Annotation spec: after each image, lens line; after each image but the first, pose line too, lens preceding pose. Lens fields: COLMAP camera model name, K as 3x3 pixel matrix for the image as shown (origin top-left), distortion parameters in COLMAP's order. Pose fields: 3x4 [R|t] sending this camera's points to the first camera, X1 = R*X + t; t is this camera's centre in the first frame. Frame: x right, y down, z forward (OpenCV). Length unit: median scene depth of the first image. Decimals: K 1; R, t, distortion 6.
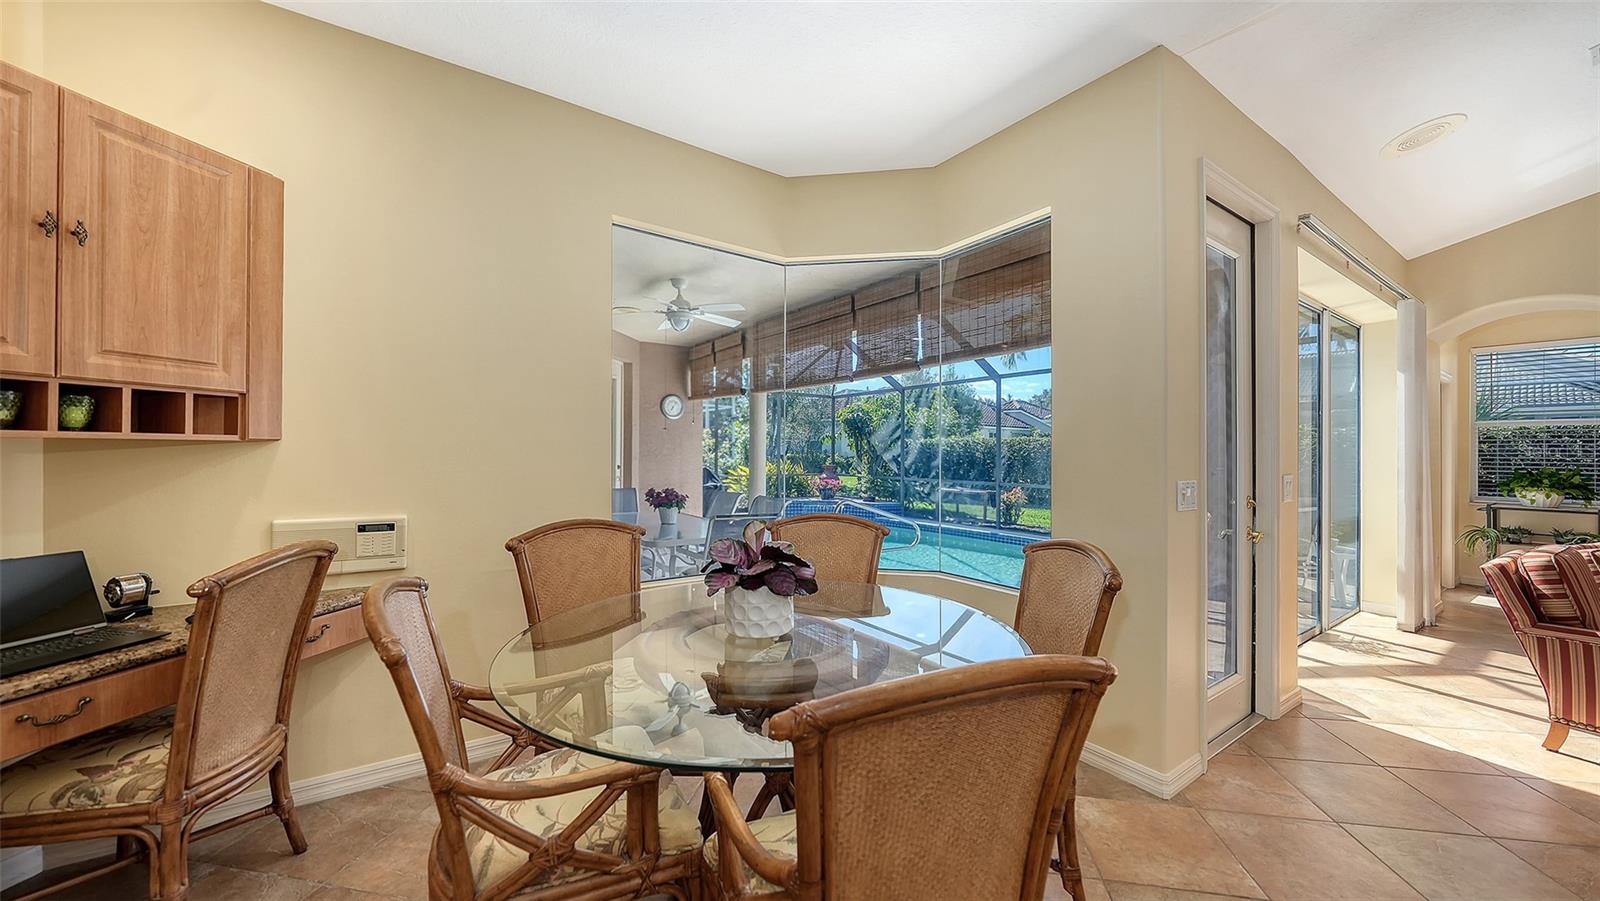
lens RADIAL K [[578.0, 0, 800.0], [0, 578.0, 450.5], [0, 0, 1]] dist [-0.002468, -0.000129]
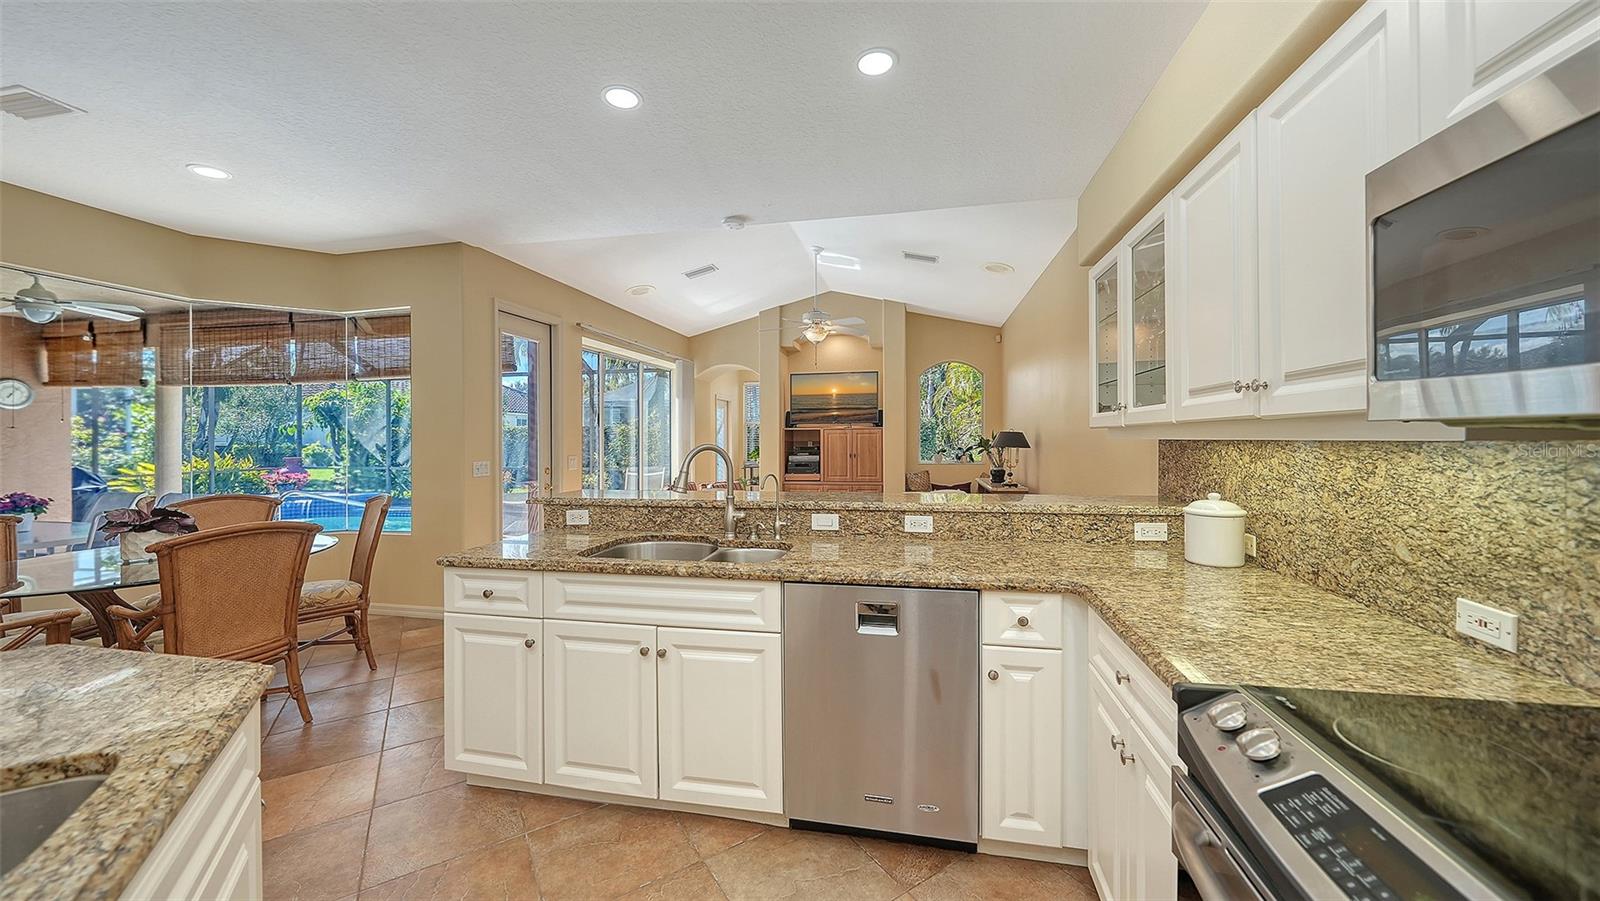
lens RADIAL K [[552.9, 0, 800.1], [0, 552.9, 435.9], [0, 0, 1]] dist [-0.001768, -0.000078]
pose [[0.719357, -0.011827, 0.694540, 0.057631], [0.010418, 0.999926, 0.006238, -0.015880], [-0.694563, 0.002748, 0.719427, -0.482117]]
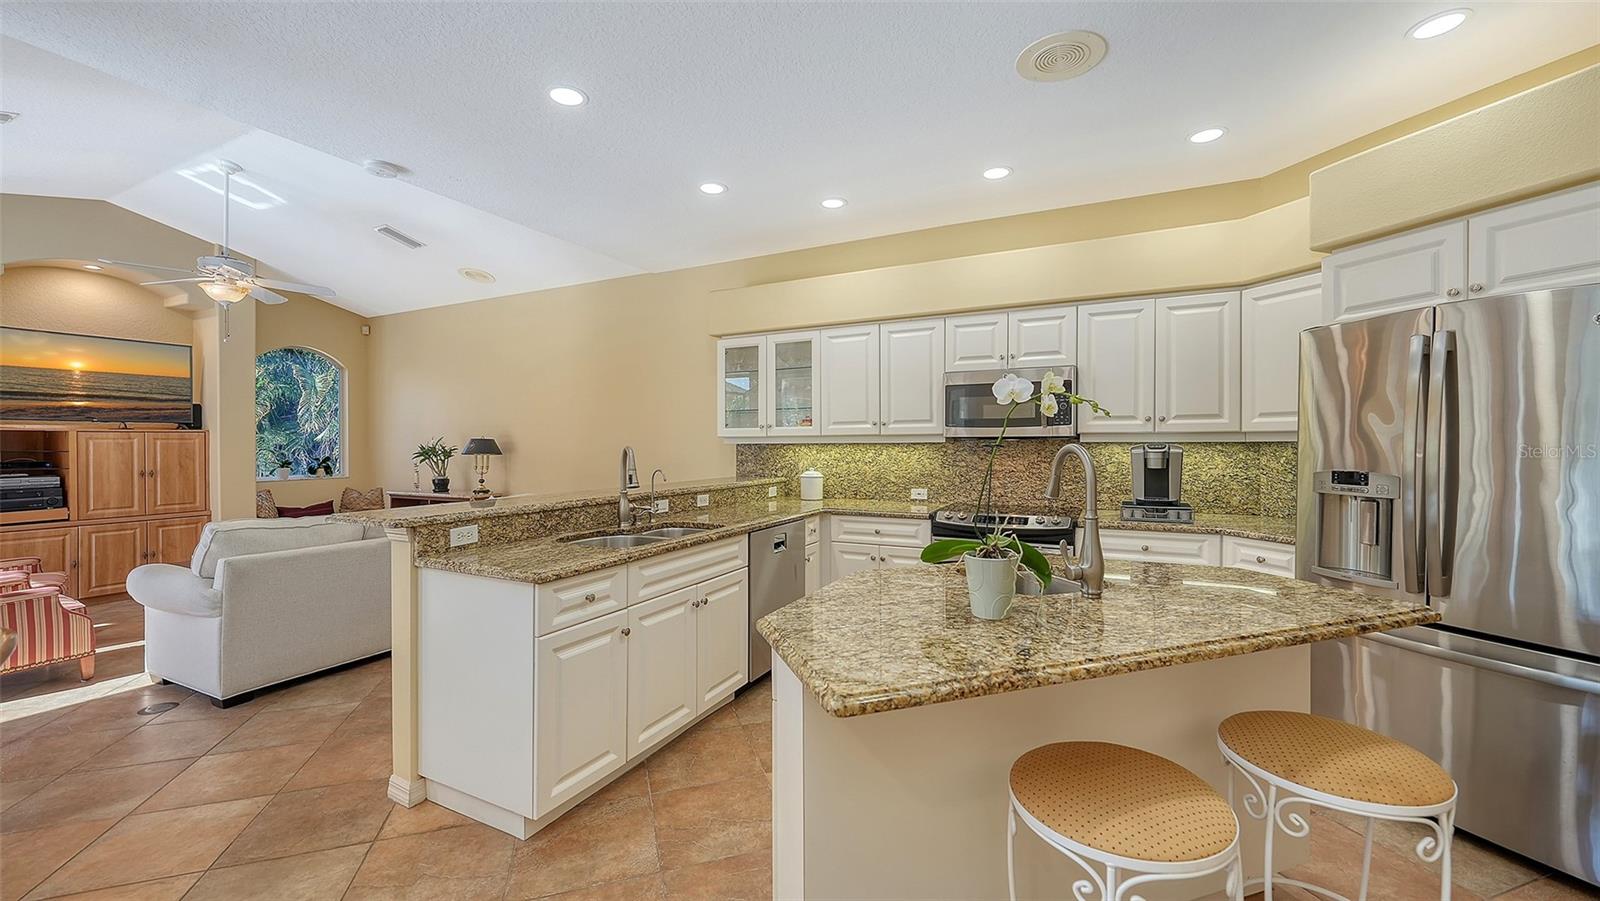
lens RADIAL K [[618.3, 0, 800.0], [0, 618.3, 450.5], [0, 0, 1]] dist [-0.004692, -0.000251]
pose [[-0.472692, -0.016849, 0.881066, -0.258006], [-0.003625, 0.999846, 0.017176, -0.013356], [-0.881220, 0.004925, -0.472681, 0.006550]]
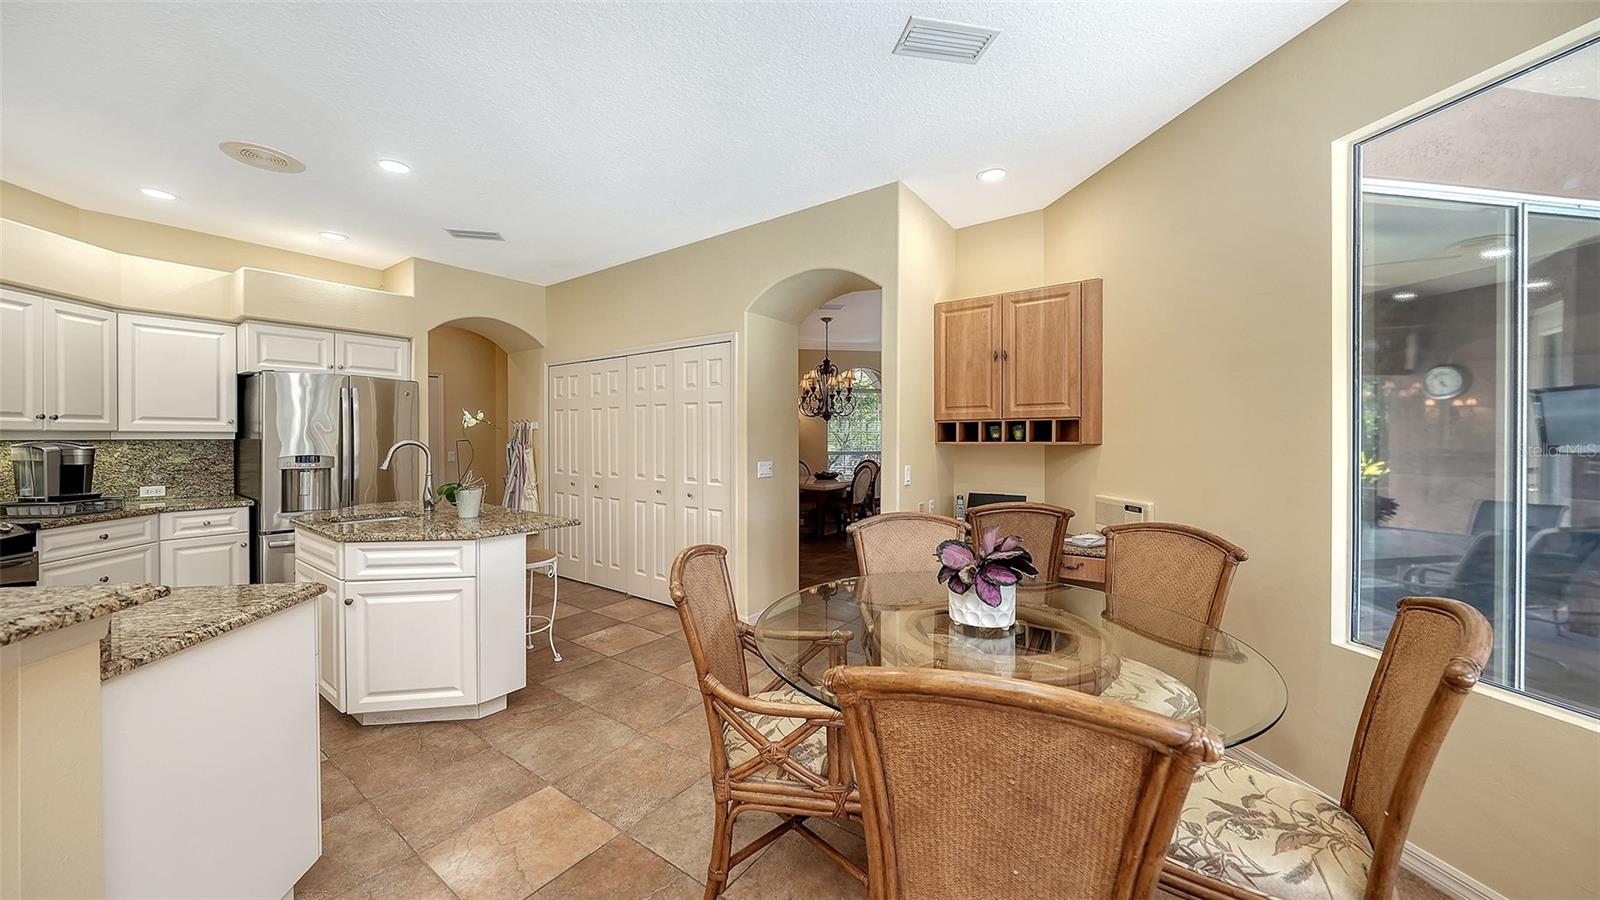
lens RADIAL K [[556.5, 0, 800.0], [0, 556.5, 450.0], [0, 0, 1]] dist [-0.002015, -0.000054]
pose [[-0.422405, 0.014405, -0.906293, 0.300215], [0.000899, 0.999880, 0.015473, -0.010188], [0.906407, 0.005721, -0.422367, 0.328537]]
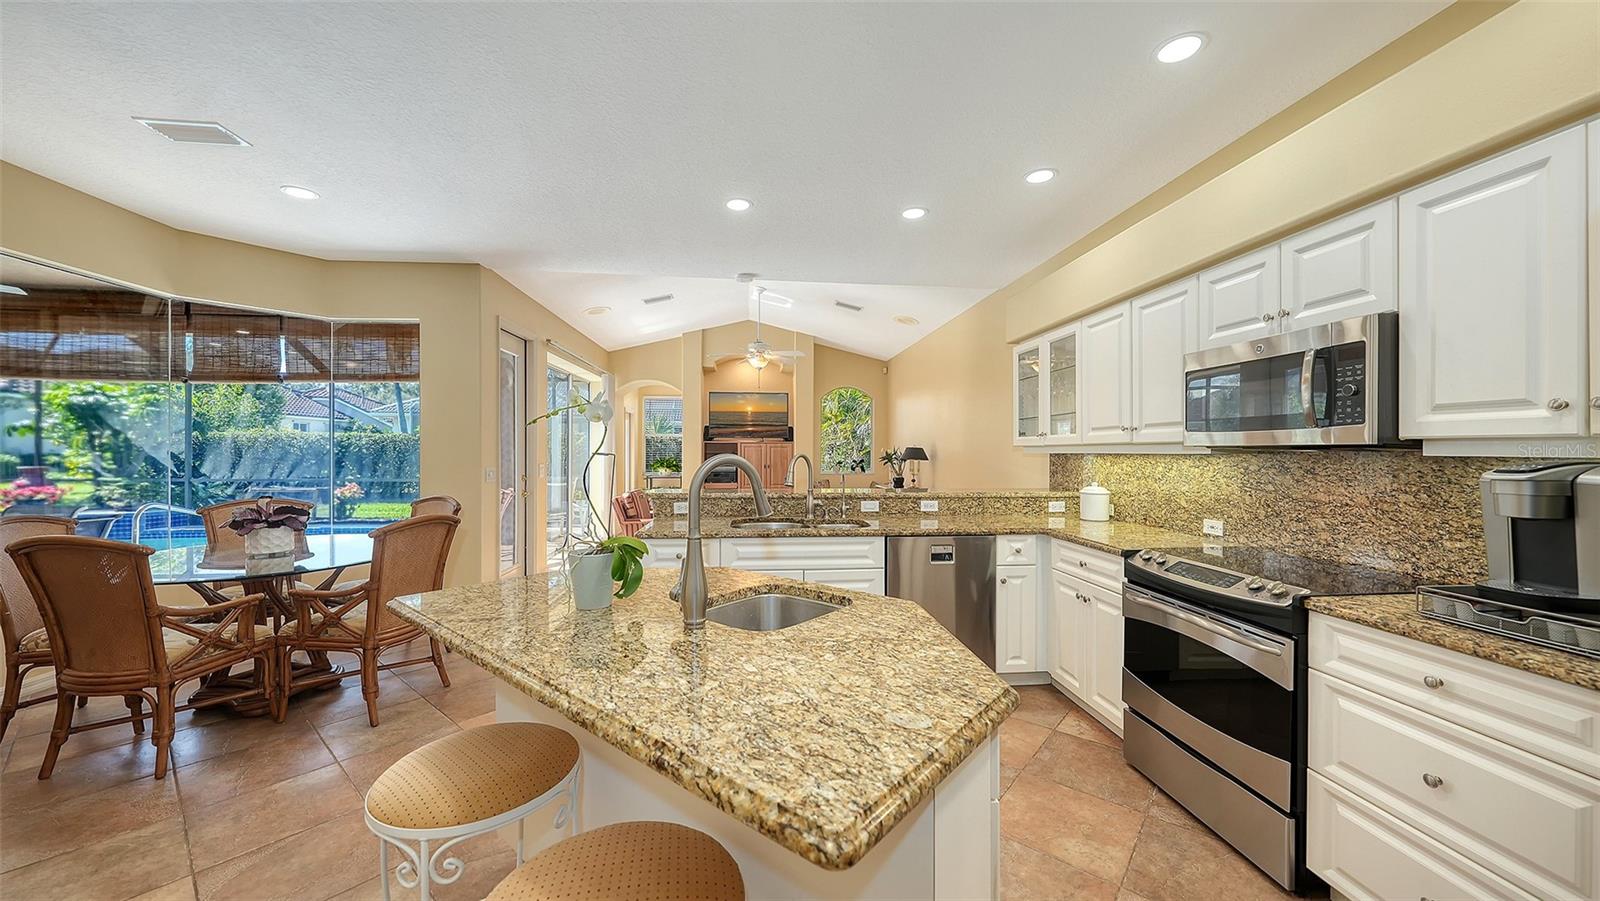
lens RADIAL K [[559.3, 0, 803.7], [0, 559.3, 446.0], [0, 0, 1]] dist [0.000204, -0.000038]
pose [[0.482263, 0.002148, 0.876024, -0.250201], [-0.005461, 0.999985, 0.000554, -0.015891], [-0.876009, -0.005051, 0.482268, -0.429526]]
